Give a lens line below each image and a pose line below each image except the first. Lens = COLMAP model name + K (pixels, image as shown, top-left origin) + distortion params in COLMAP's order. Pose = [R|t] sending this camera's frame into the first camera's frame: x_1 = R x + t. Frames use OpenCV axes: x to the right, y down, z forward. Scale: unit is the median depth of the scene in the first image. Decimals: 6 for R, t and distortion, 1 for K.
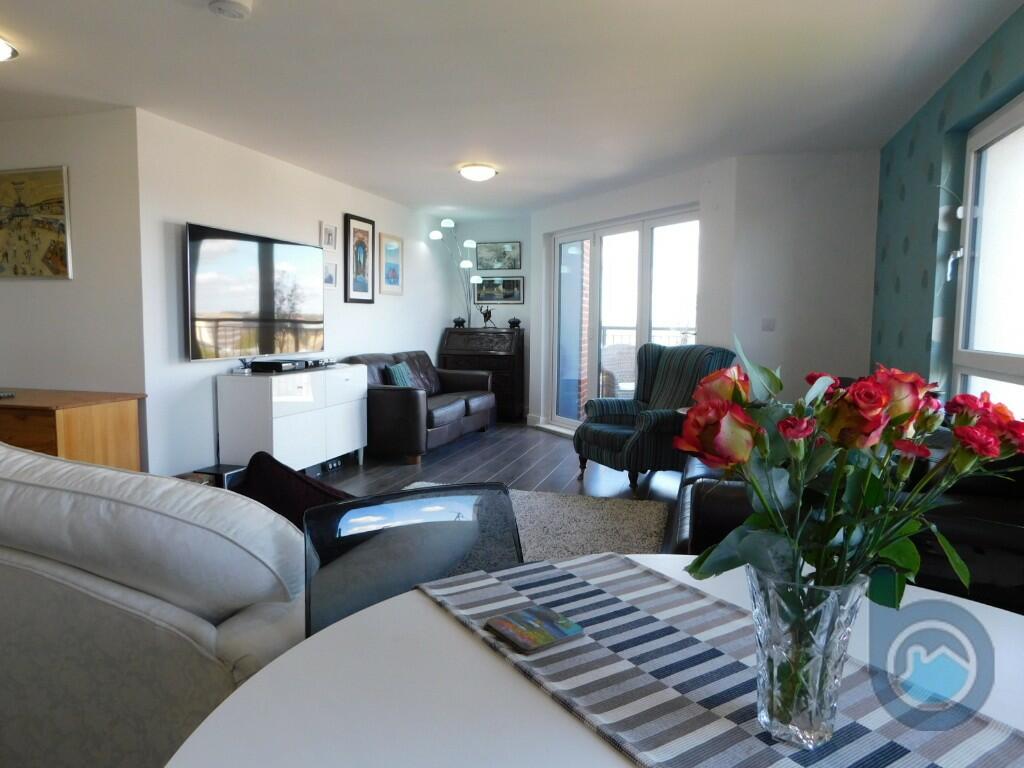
lens RADIAL K [[682.5, 0, 510.6], [0, 682.5, 385.4], [0, 0, 1]] dist [-0.075365, 0.039607]
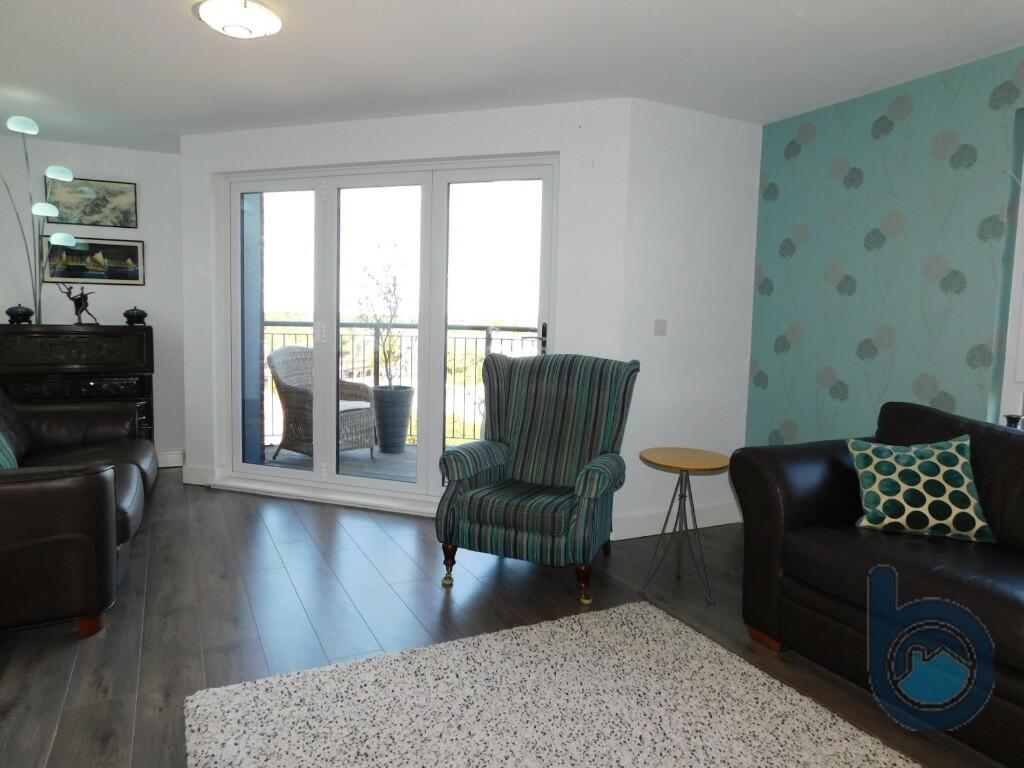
lens RADIAL K [[677.2, 0, 513.2], [0, 677.2, 371.7], [0, 0, 1]] dist [-0.036369, 0.040065]
pose [[0.725690, -0.049056, 0.686270, -0.207573], [0.049010, 0.998607, 0.019557, -0.047391], [-0.686274, 0.019442, 0.727084, 0.421340]]
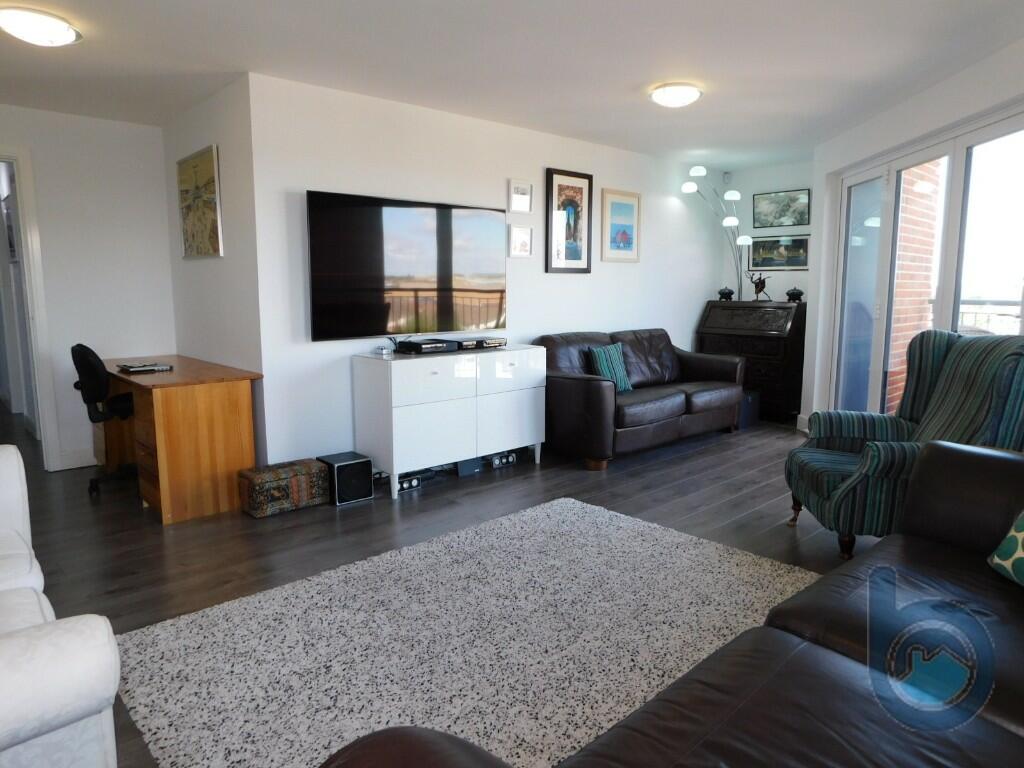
lens RADIAL K [[682.5, 0, 510.6], [0, 682.5, 385.4], [0, 0, 1]] dist [-0.075365, 0.039607]
pose [[0.855837, 0.064067, -0.513262, 0.163133], [-0.039426, 0.997493, 0.058770, -0.026719], [0.515740, -0.030062, 0.856217, 0.219356]]
